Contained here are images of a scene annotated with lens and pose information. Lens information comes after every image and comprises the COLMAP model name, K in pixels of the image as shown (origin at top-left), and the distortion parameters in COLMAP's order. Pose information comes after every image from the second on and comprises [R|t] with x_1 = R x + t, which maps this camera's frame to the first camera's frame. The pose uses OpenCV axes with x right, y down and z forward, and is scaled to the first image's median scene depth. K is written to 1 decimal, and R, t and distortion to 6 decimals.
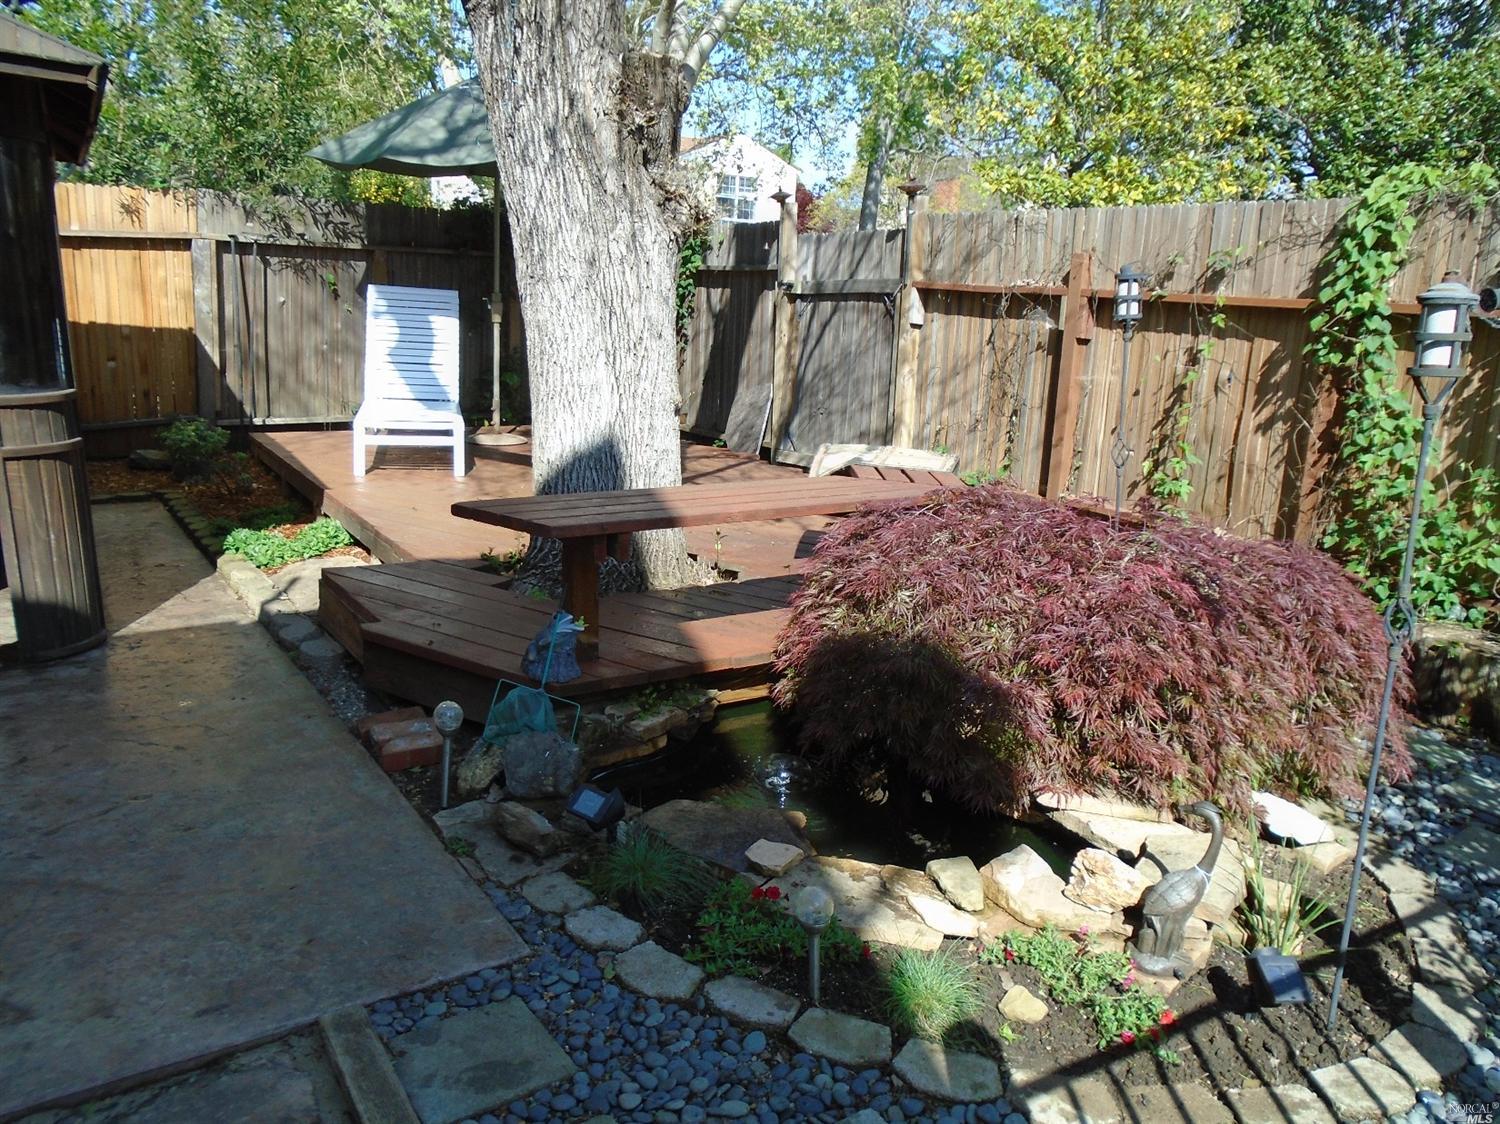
lens RADIAL K [[1151.0, 0, 752.4], [0, 1151.0, 562.0], [0, 0, 1]] dist [-0.006157, 0.005142]
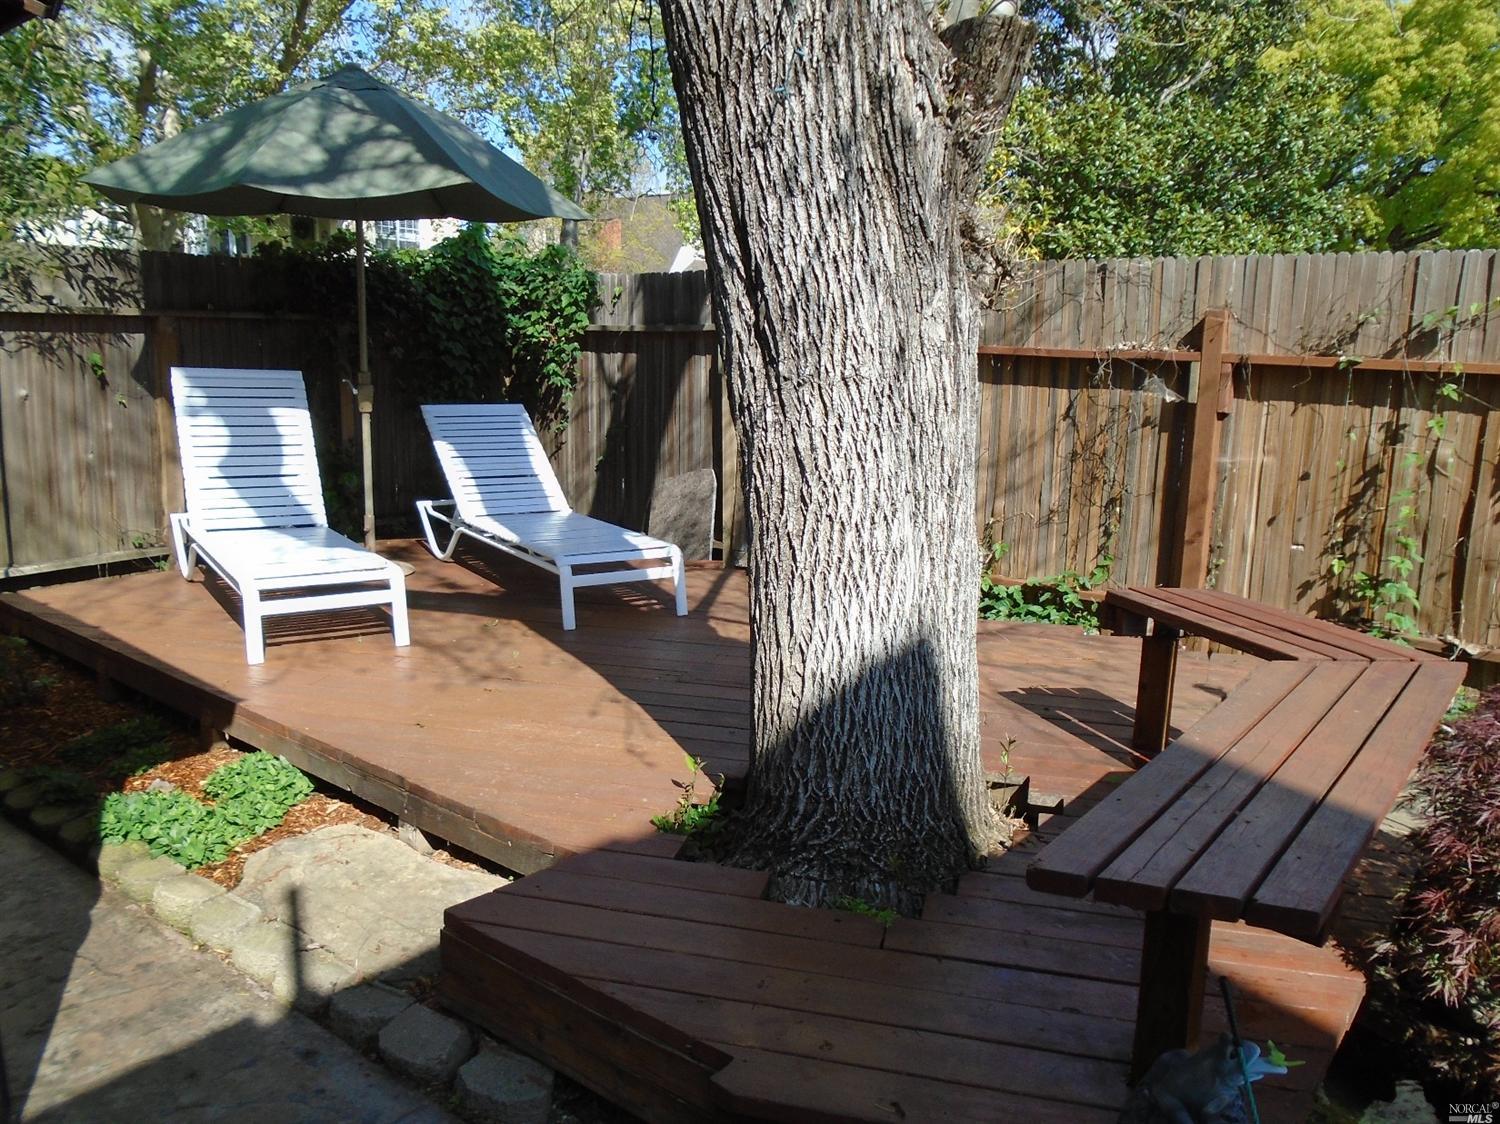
lens RADIAL K [[1151.0, 0, 748.7], [0, 1151.0, 562.7], [0, 0, 1]] dist [-0.006157, 0.005142]
pose [[0.950605, -0.084635, 0.298642, -0.275886], [0.093940, 0.995434, -0.016912, -0.099012], [-0.295847, 0.044131, 0.954215, 0.298326]]
